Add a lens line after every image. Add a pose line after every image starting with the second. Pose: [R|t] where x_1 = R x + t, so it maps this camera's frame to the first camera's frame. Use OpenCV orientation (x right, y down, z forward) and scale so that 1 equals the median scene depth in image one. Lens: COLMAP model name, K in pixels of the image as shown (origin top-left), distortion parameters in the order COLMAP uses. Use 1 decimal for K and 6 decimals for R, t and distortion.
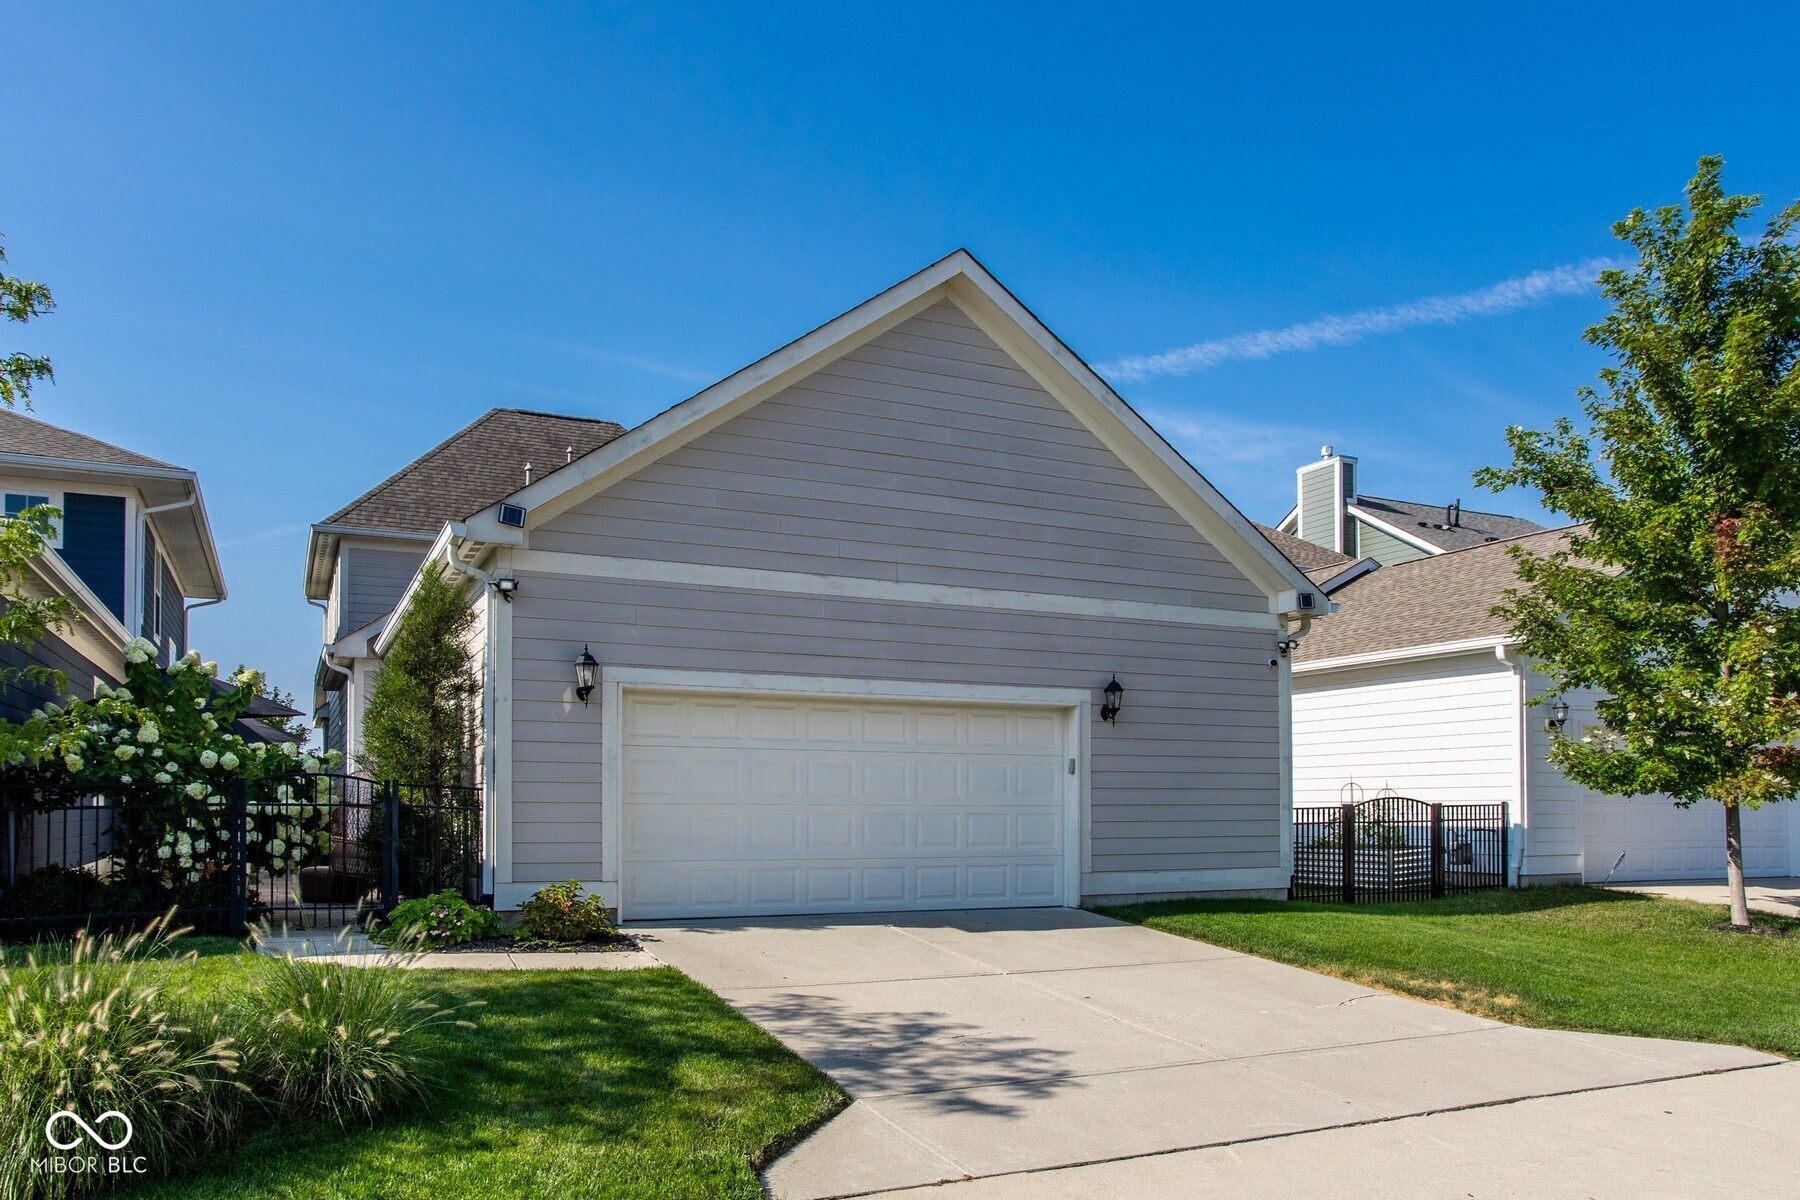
lens RADIAL K [[1306.7, 0, 897.9], [0, 1306.7, 702.1], [0, 0, 1]] dist [-0.044395, 0.001837]
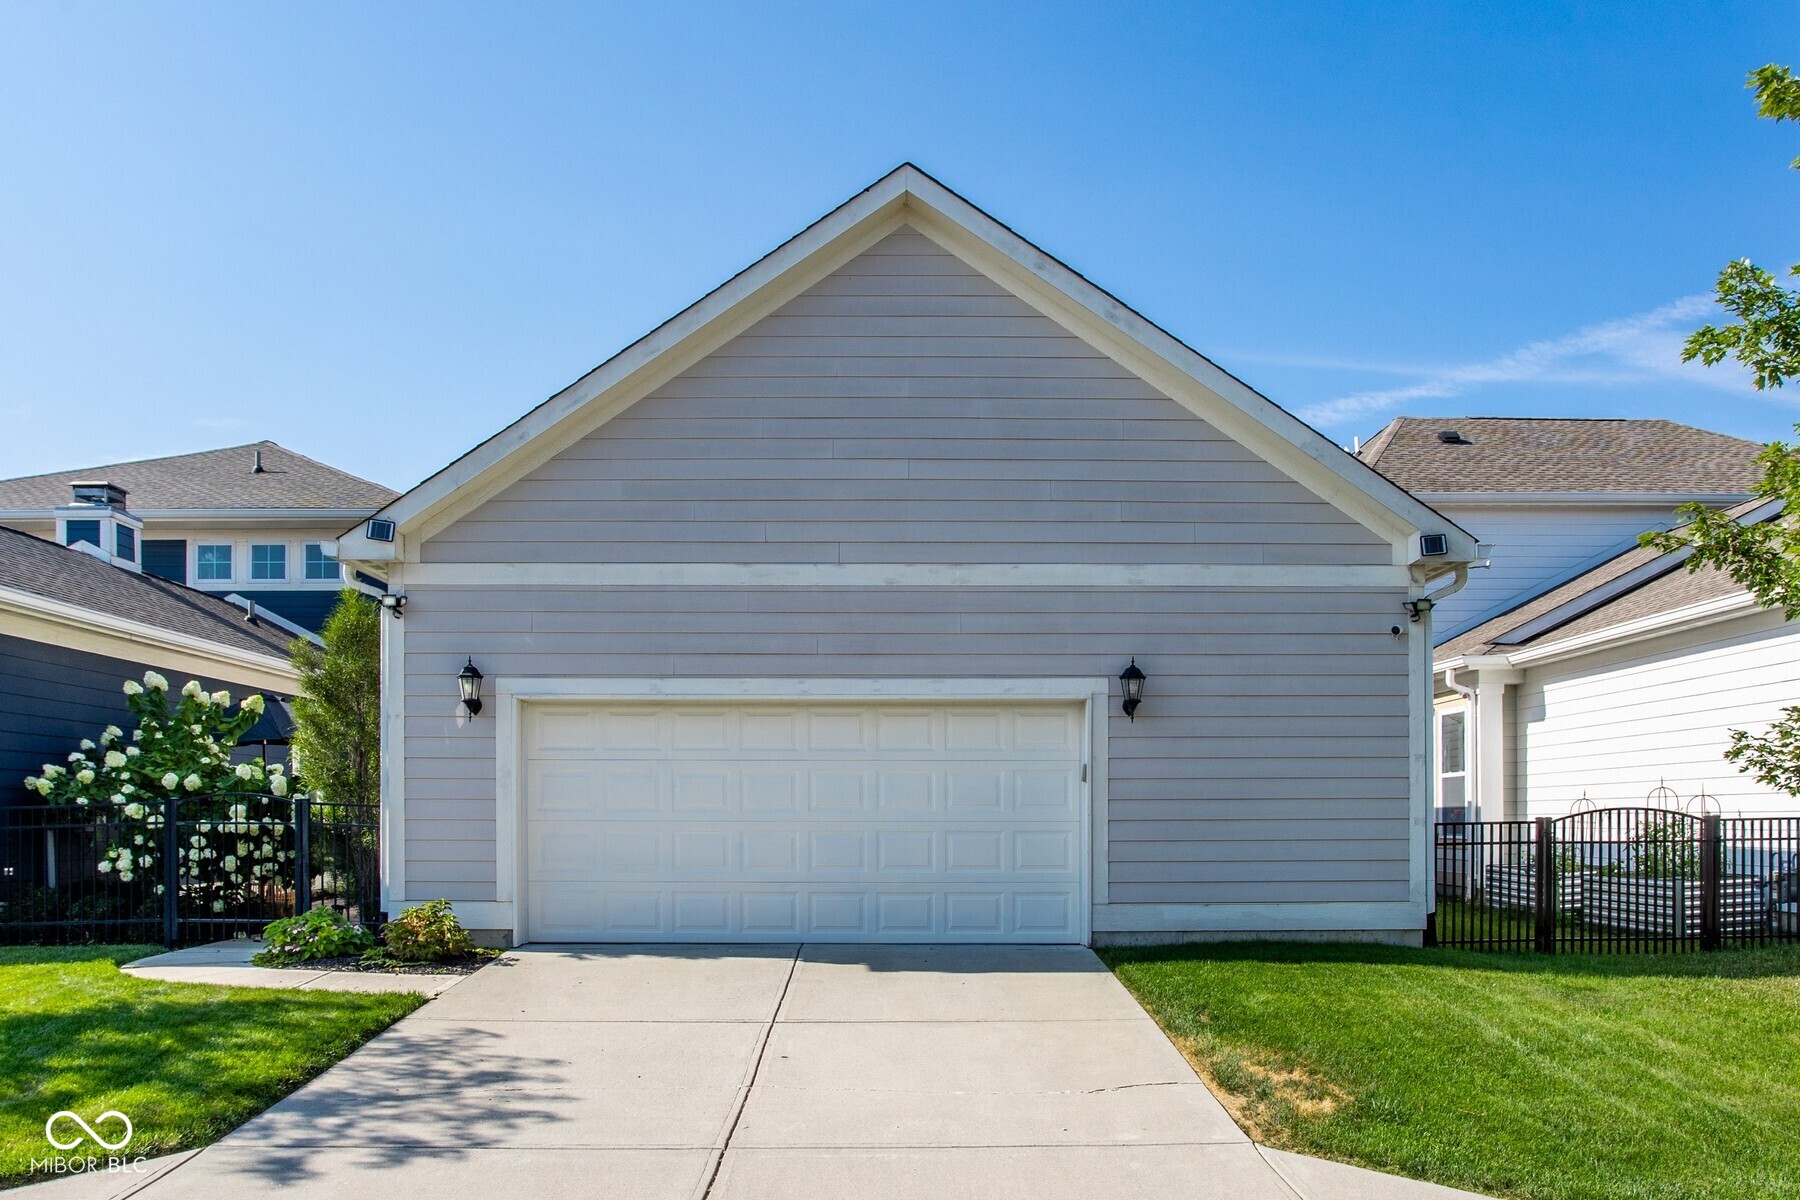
lens RADIAL K [[1383.7, 0, 902.8], [0, 1383.7, 744.9], [0, 0, 1]] dist [-0.039032, 0.000729]
pose [[0.906307, -0.026477, -0.421789, 0.424707], [0.036339, 0.999221, 0.015359, 0.015334], [0.421054, -0.029248, 0.906564, 0.183682]]
